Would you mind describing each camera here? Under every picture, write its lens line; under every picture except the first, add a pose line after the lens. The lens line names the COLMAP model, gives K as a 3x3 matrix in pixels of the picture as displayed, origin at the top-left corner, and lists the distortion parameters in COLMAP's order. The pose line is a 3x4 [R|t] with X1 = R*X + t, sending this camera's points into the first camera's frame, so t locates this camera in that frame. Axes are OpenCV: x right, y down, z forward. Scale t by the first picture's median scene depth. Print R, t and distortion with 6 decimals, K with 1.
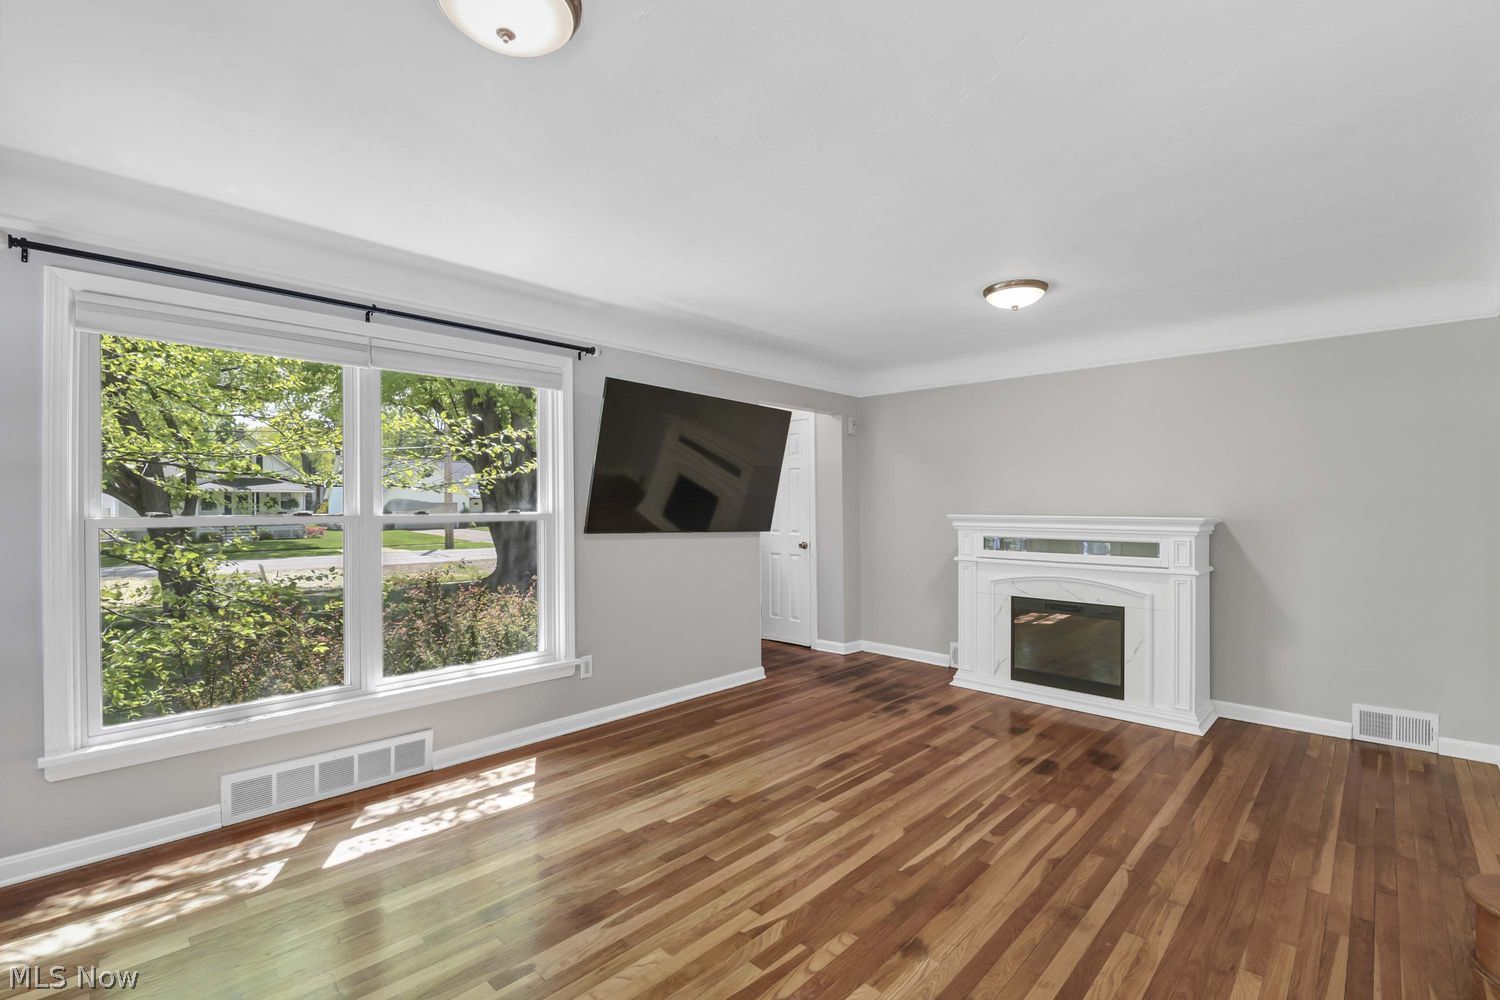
lens RADIAL K [[689.6, 0, 789.2], [0, 689.6, 497.9], [0, 0, 1]] dist [-0.002312, -0.008142]
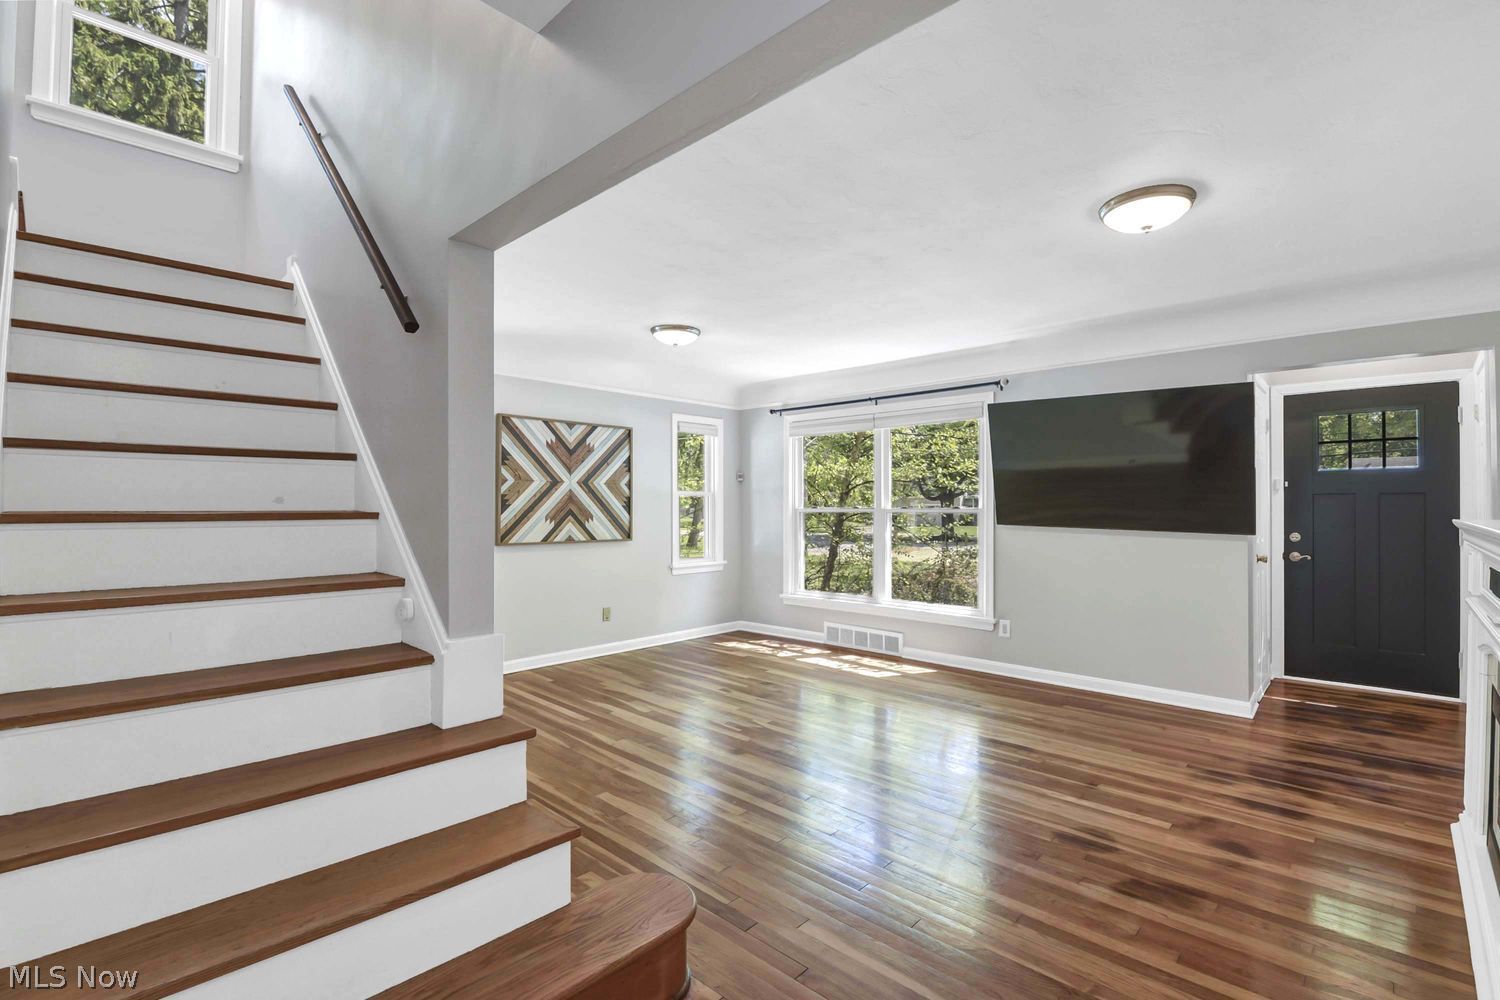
lens RADIAL K [[689.6, 0, 718.6], [0, 689.6, 499.9], [0, 0, 1]] dist [-0.002312, -0.008142]
pose [[-0.092474, -0.006710, -0.995692, 1.197642], [0.016686, 0.999826, -0.008288, 0.008303], [0.995575, -0.017380, -0.092346, 0.684431]]
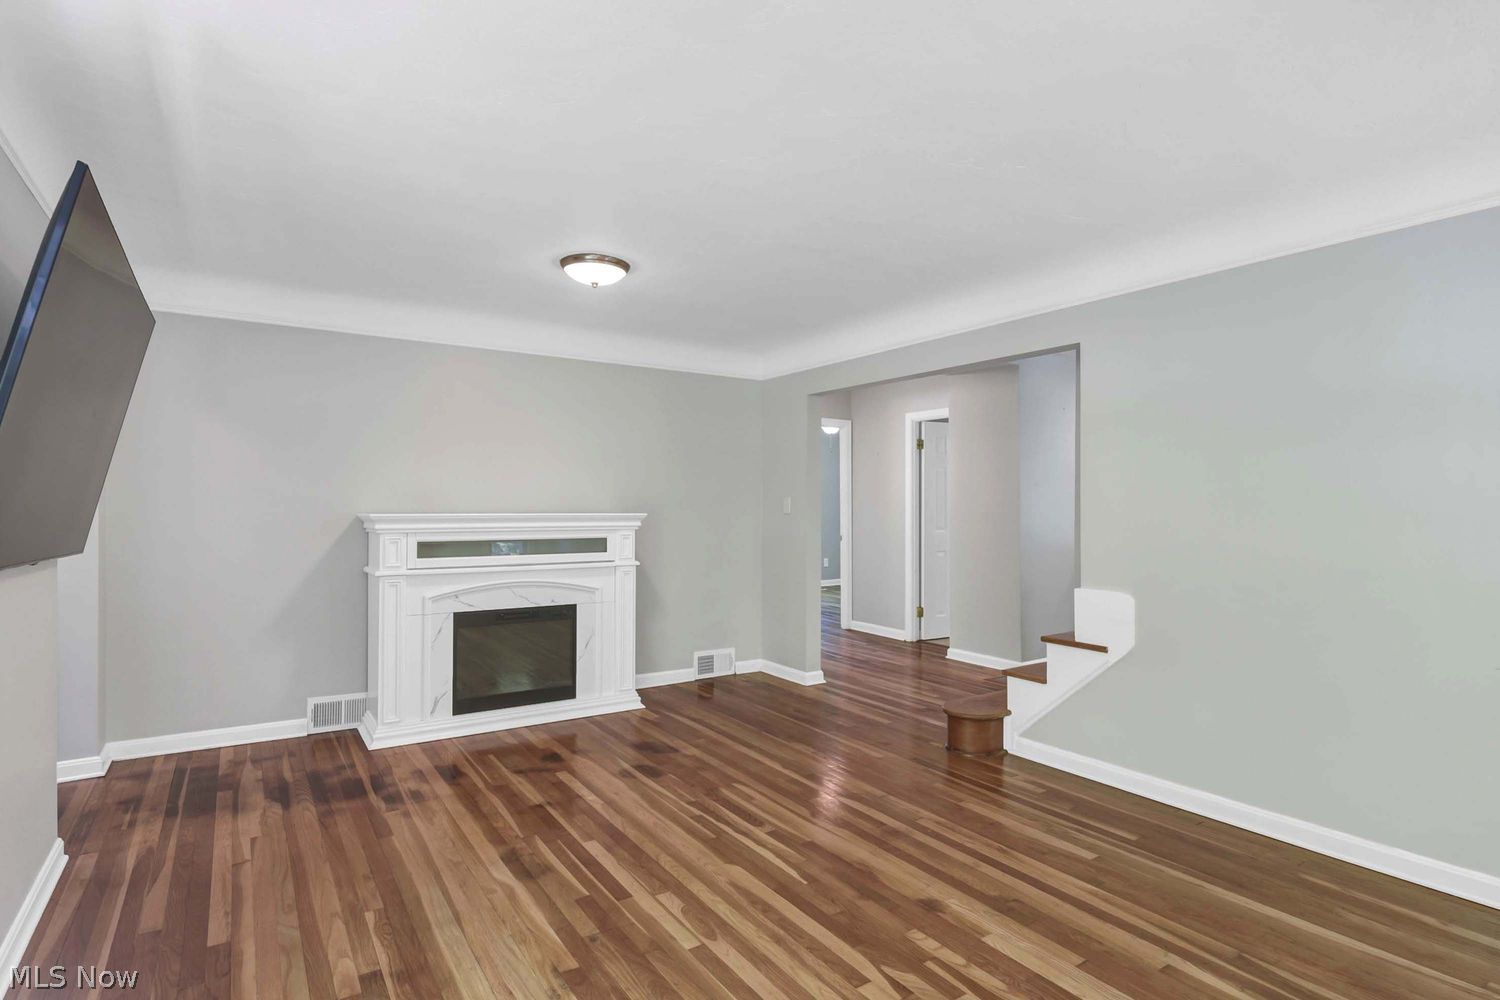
lens RADIAL K [[755.1, 0, 788.9], [0, 755.1, 503.5], [0, 0, 1]] dist [0.008770, -0.007660]
pose [[0.219820, -0.000614, 0.975540, -0.642299], [-0.017419, 0.999838, 0.004555, 0.003183], [-0.975385, -0.017994, 0.219774, 0.586135]]
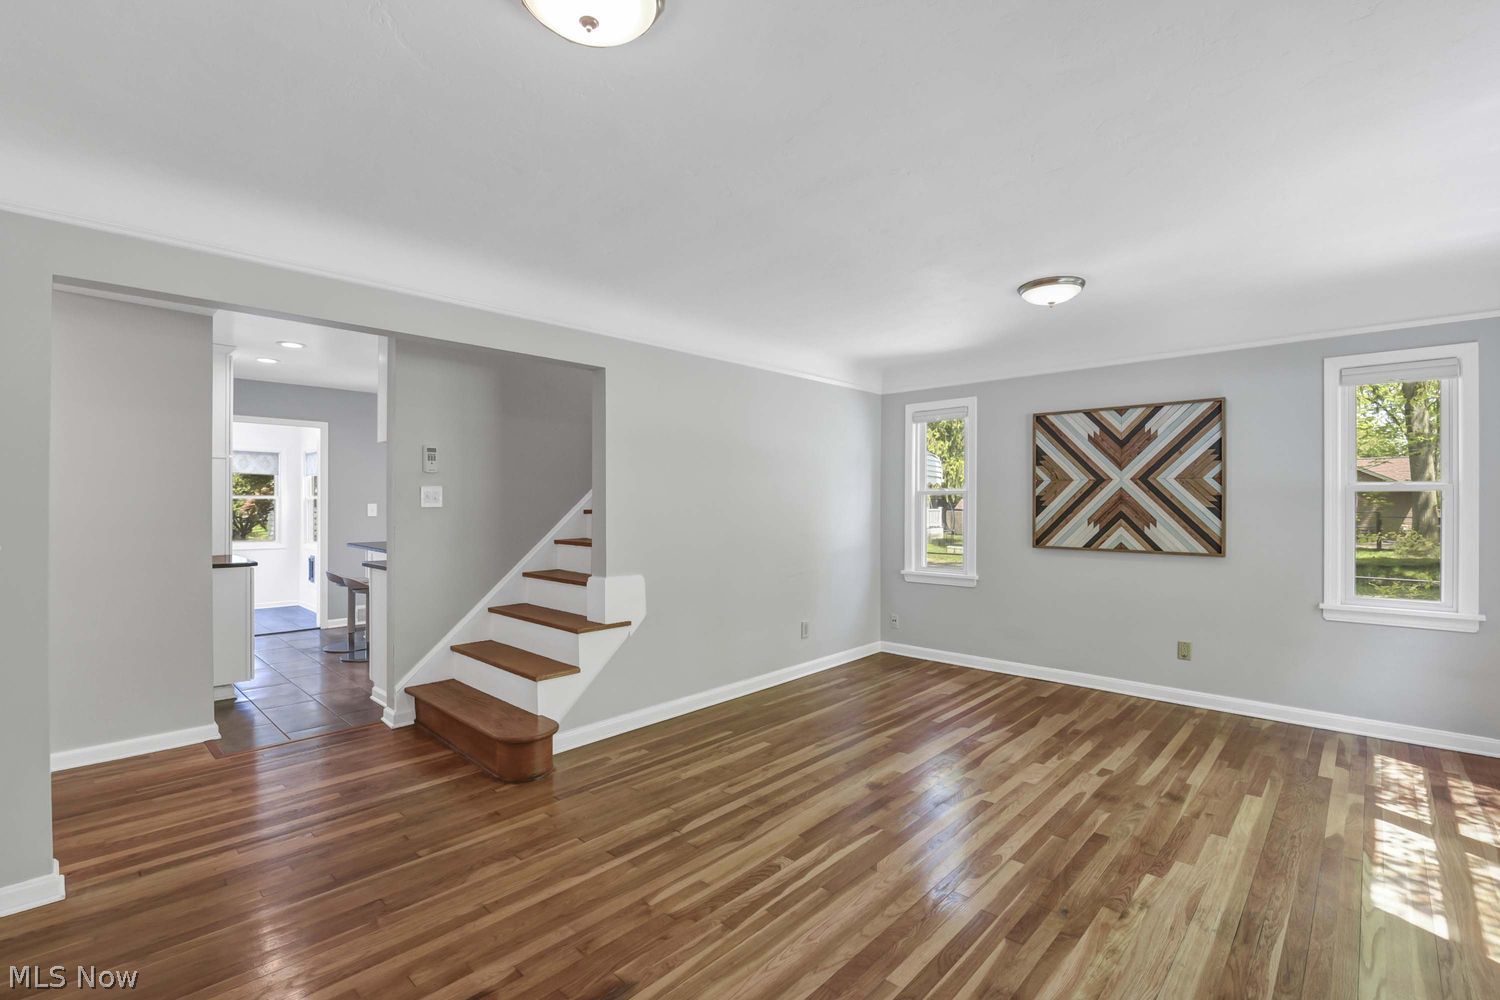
lens RADIAL K [[643.4, 0, 758.0], [0, 643.4, 504.1], [0, 0, 1]] dist [-0.007625, -0.004233]
pose [[-0.998948, 0.002655, 0.045781, 0.230528], [0.001924, 0.999870, -0.015999, 0.015273], [-0.045817, -0.015894, -0.998823, 1.518126]]
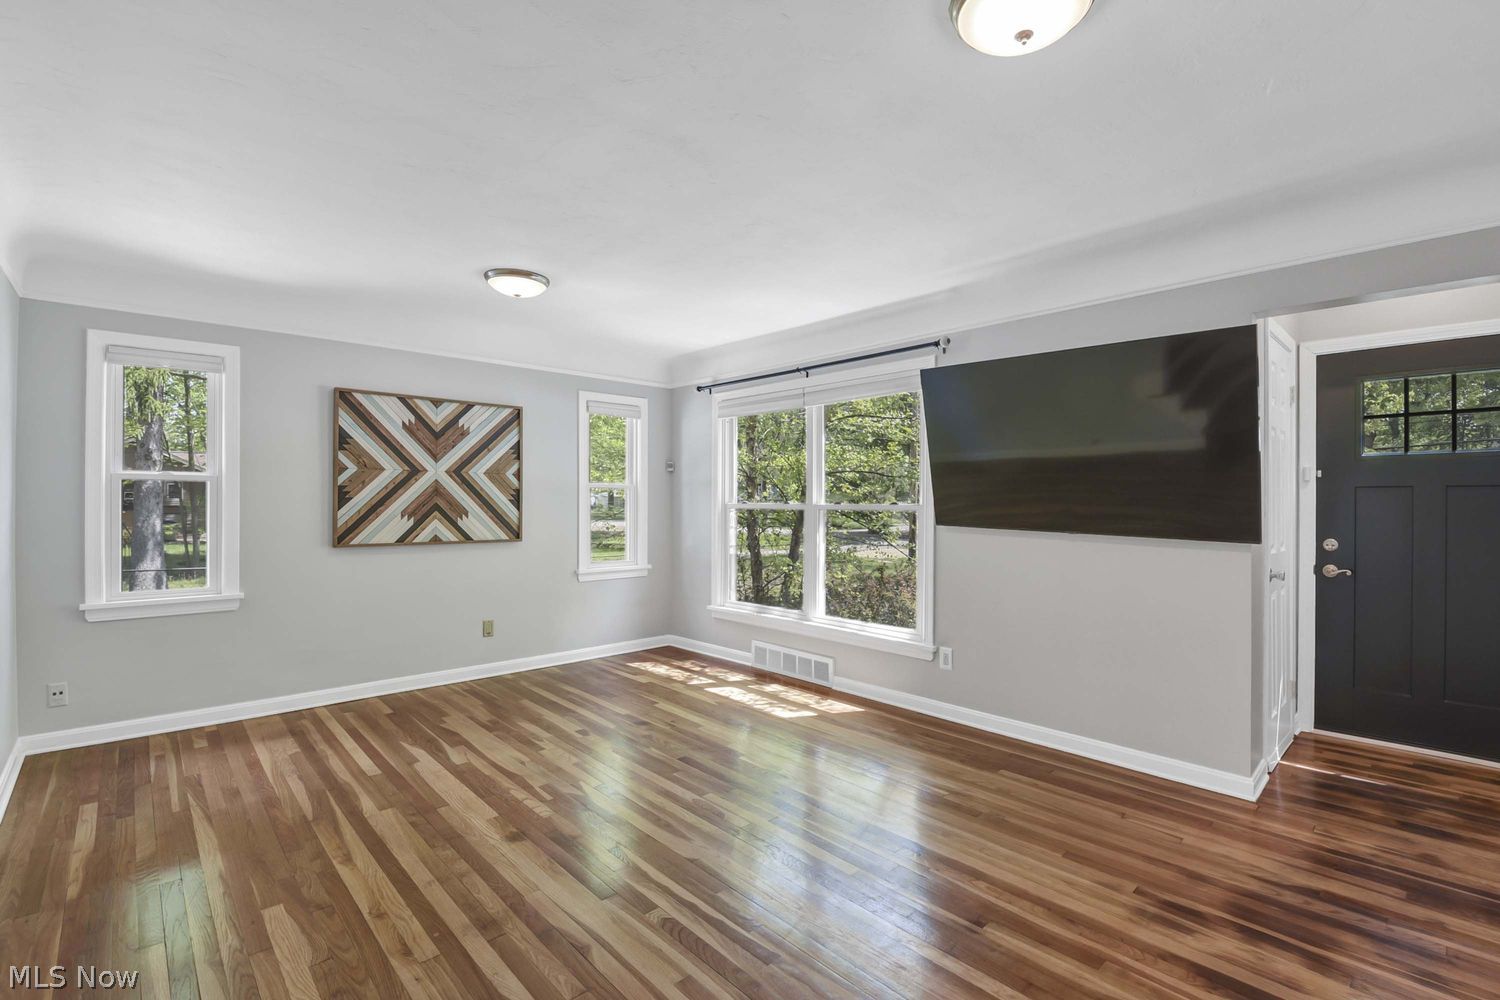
lens RADIAL K [[689.6, 0, 738.3], [0, 689.6, 501.9], [0, 0, 1]] dist [-0.002312, -0.008142]
pose [[-0.138260, 0.003084, -0.990391, 0.857931], [0.012951, 0.999915, 0.001306, 0.013461], [0.990311, -0.012646, -0.138288, 0.973503]]
